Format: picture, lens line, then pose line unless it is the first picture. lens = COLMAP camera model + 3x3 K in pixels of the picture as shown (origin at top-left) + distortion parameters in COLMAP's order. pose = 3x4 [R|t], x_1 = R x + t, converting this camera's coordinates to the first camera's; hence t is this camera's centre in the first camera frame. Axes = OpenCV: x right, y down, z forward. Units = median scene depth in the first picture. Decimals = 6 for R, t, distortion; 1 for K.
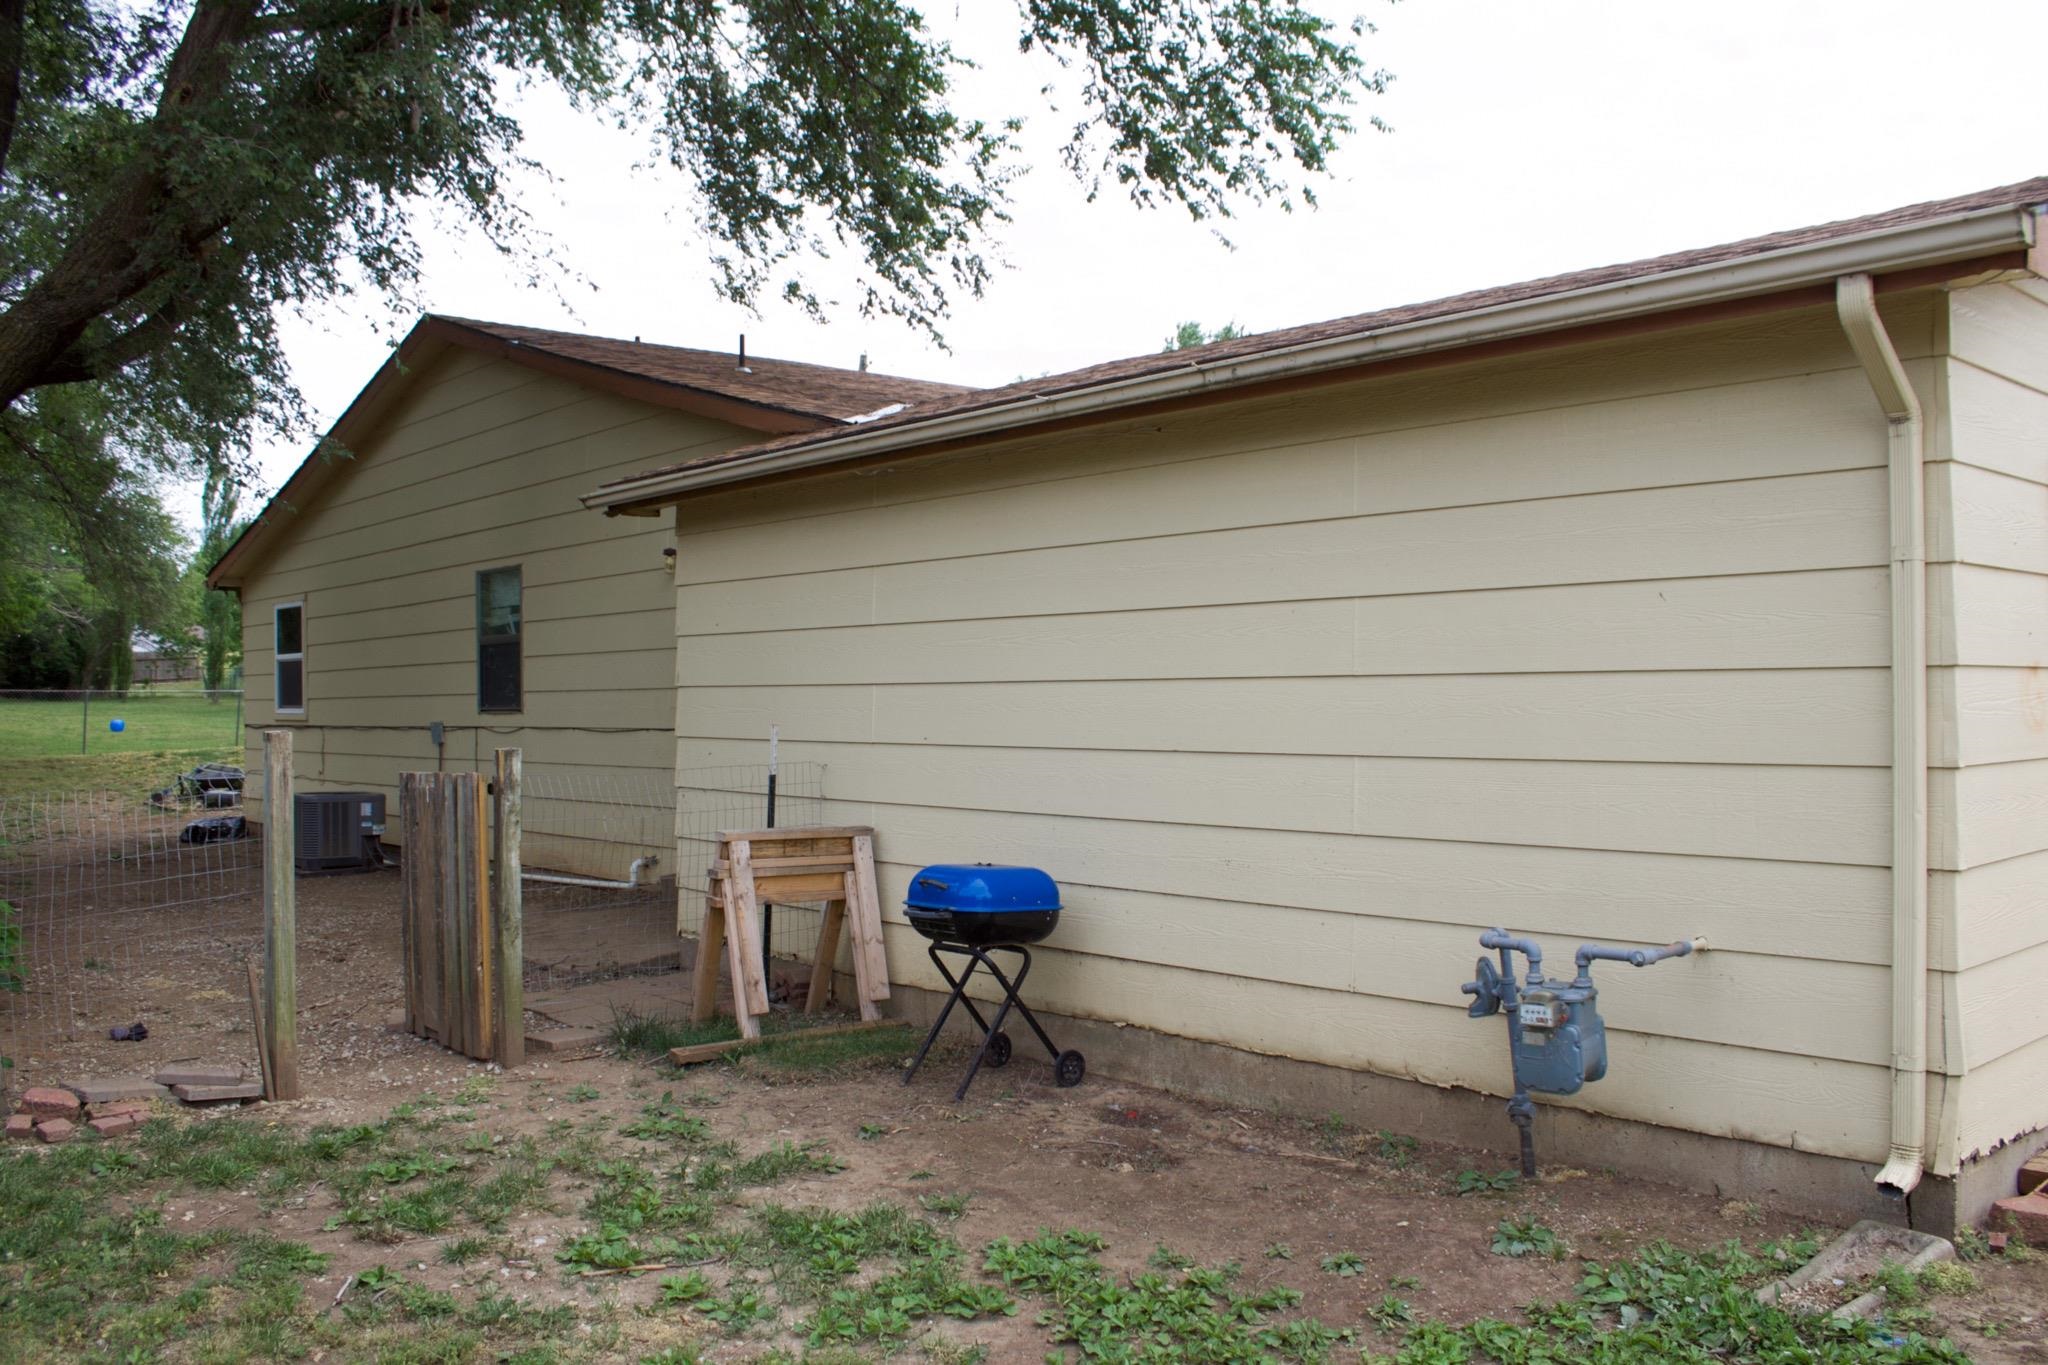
lens RADIAL K [[1630.0, 0, 1024.0], [0, 1630.0, 682.5], [0, 0, 1]] dist [-0.151549, 0.098030]
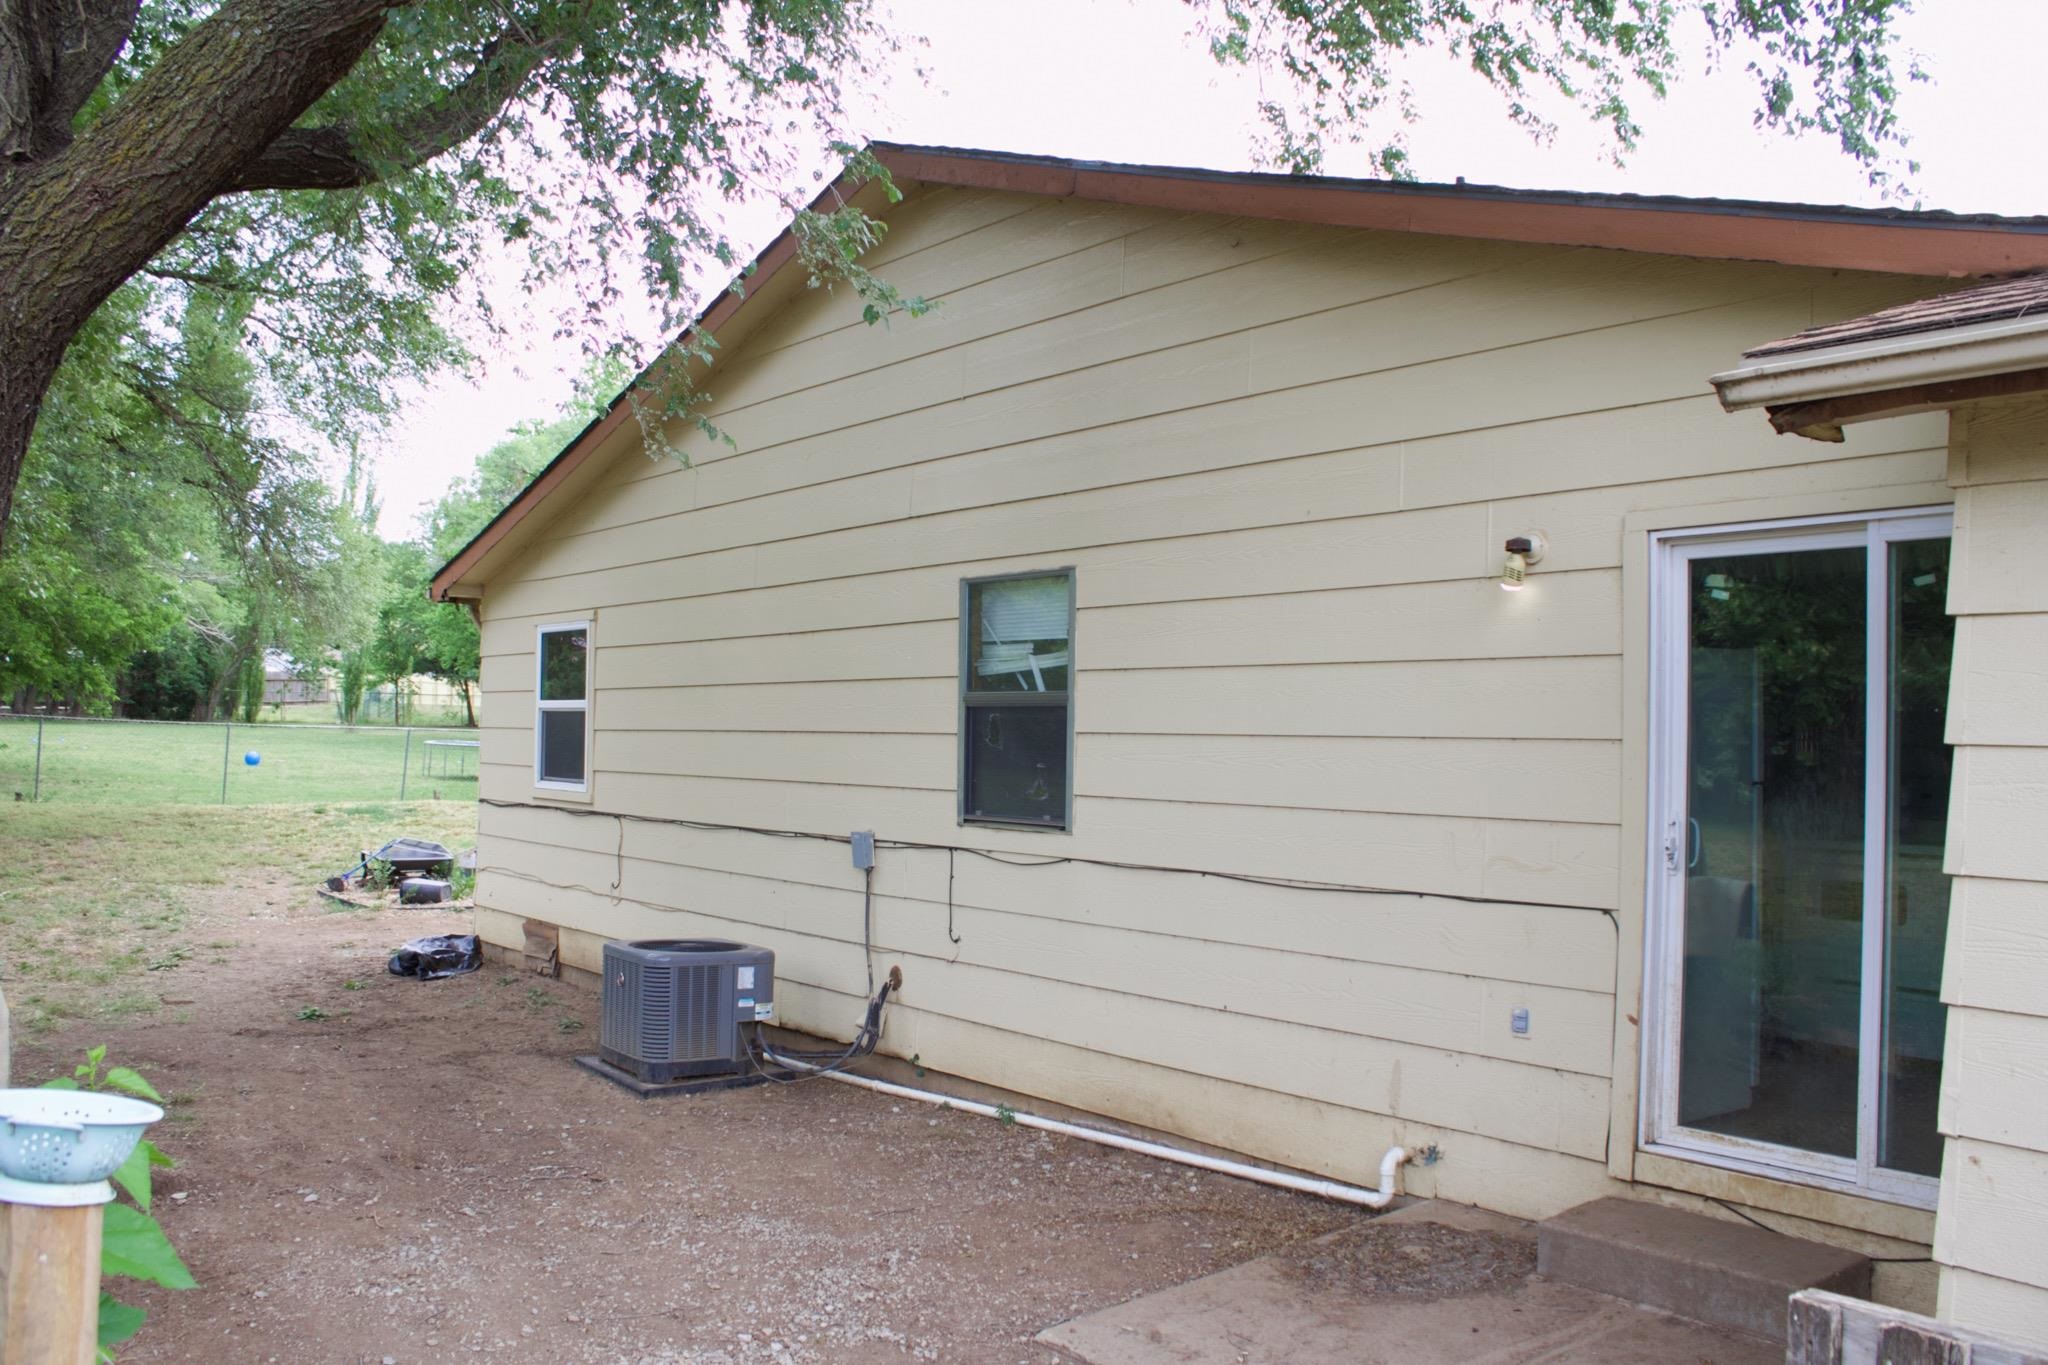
lens RADIAL K [[1697.7, 0, 1011.5], [0, 1697.7, 696.5], [0, 0, 1]] dist [-0.168473, 0.141017]
pose [[0.996154, 0.027219, -0.083289, -0.211463], [-0.028550, 0.999482, -0.014837, -0.014261], [0.082842, 0.017158, 0.996415, 0.305656]]
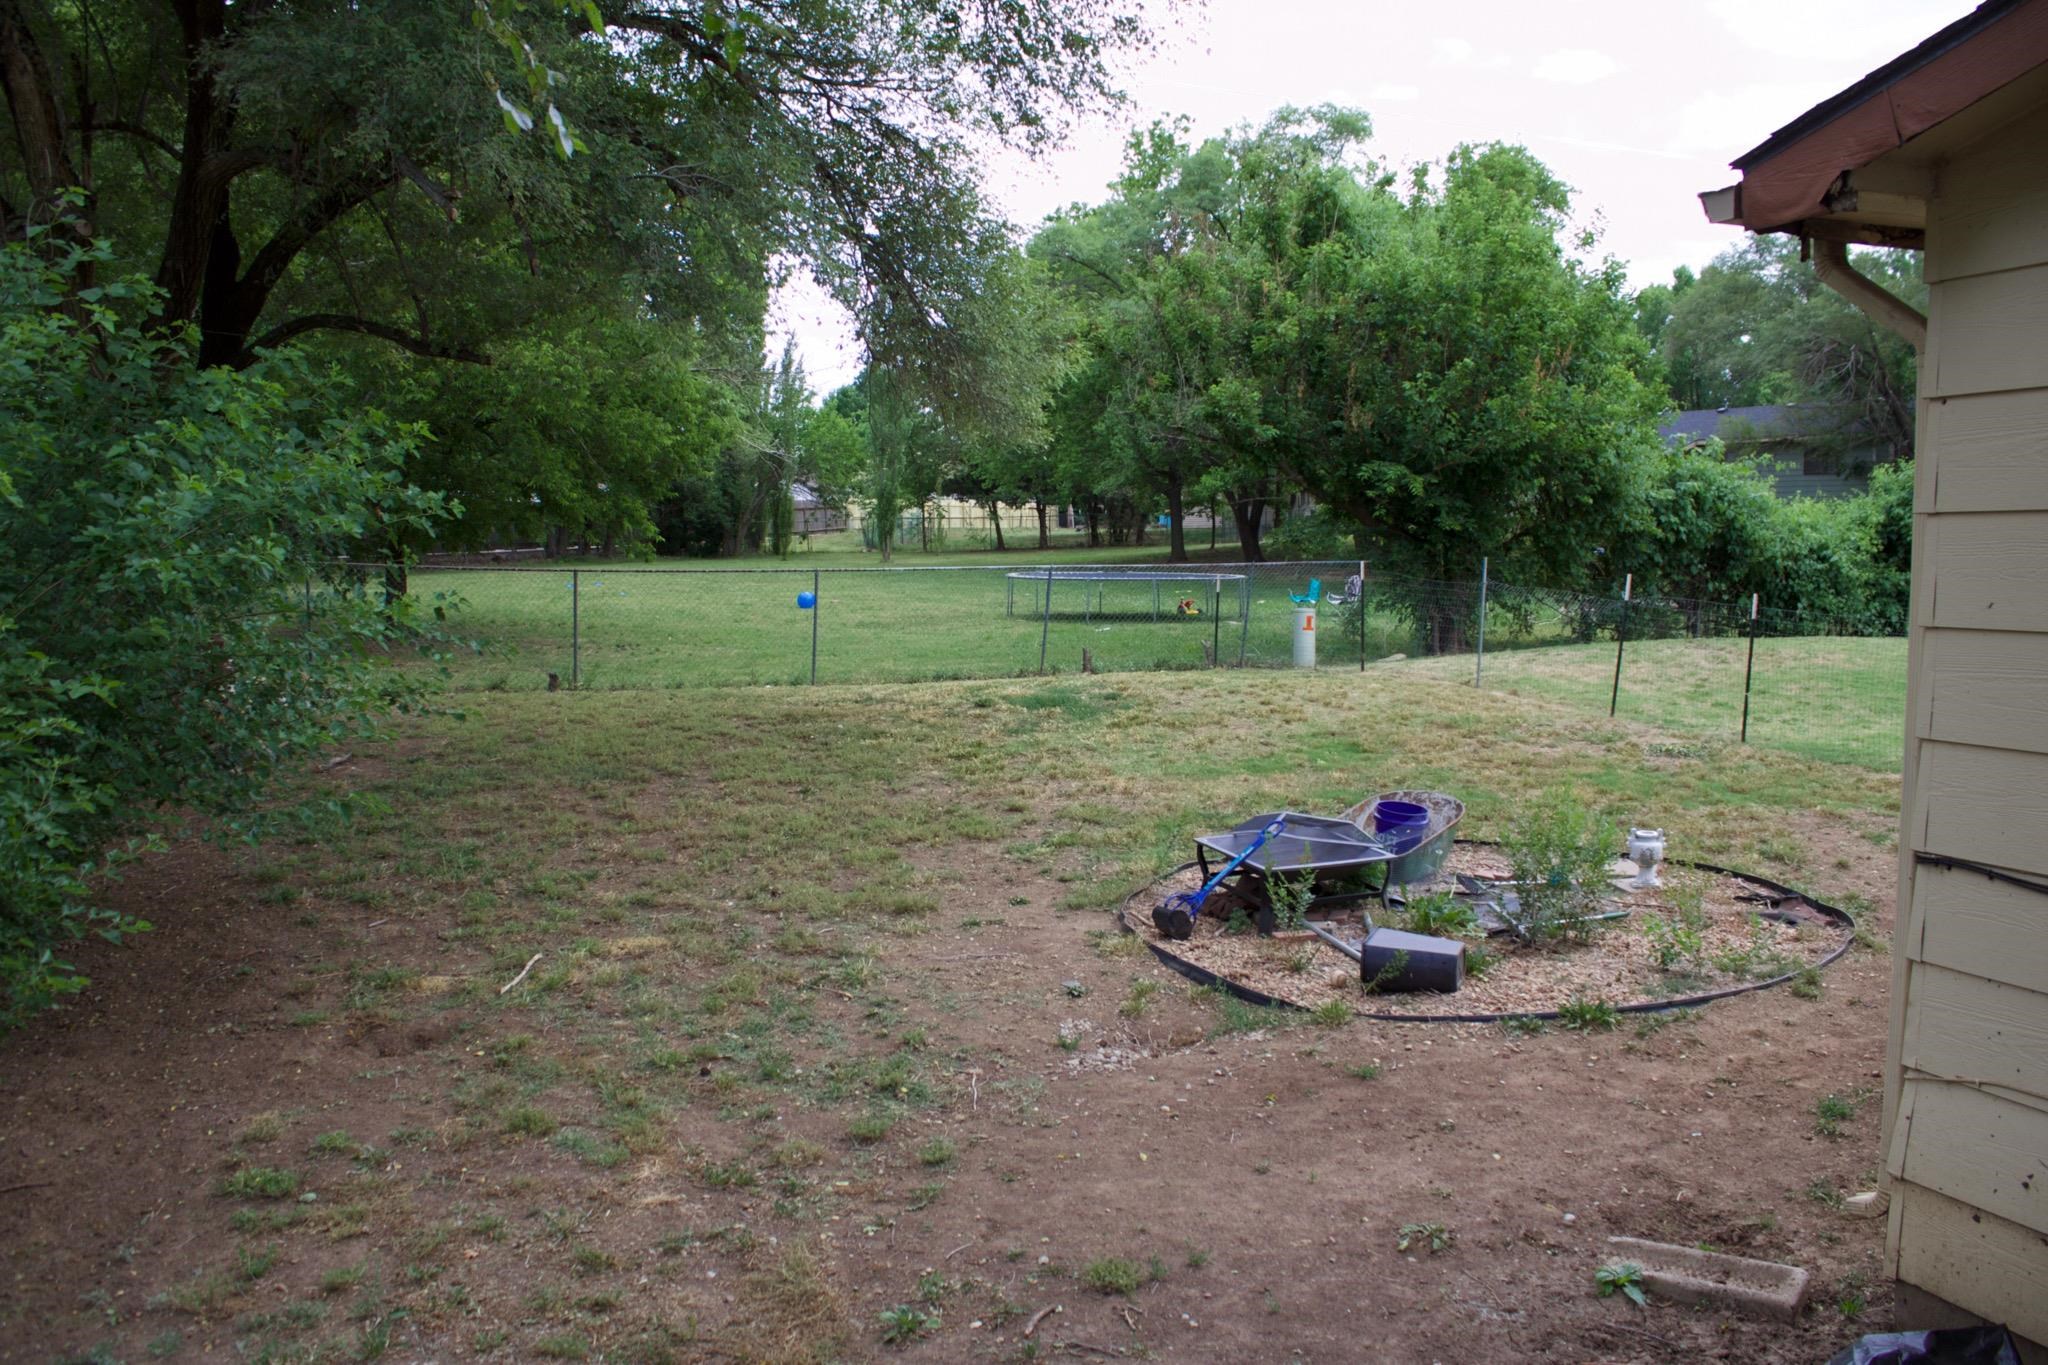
lens RADIAL K [[1630.0, 0, 1024.0], [0, 1630.0, 682.5], [0, 0, 1]] dist [-0.151549, 0.098030]
pose [[0.939501, 0.024866, -0.341643, -0.549489], [0.008605, 0.995334, 0.096107, -0.018978], [0.342439, -0.093232, 0.934903, 0.778296]]
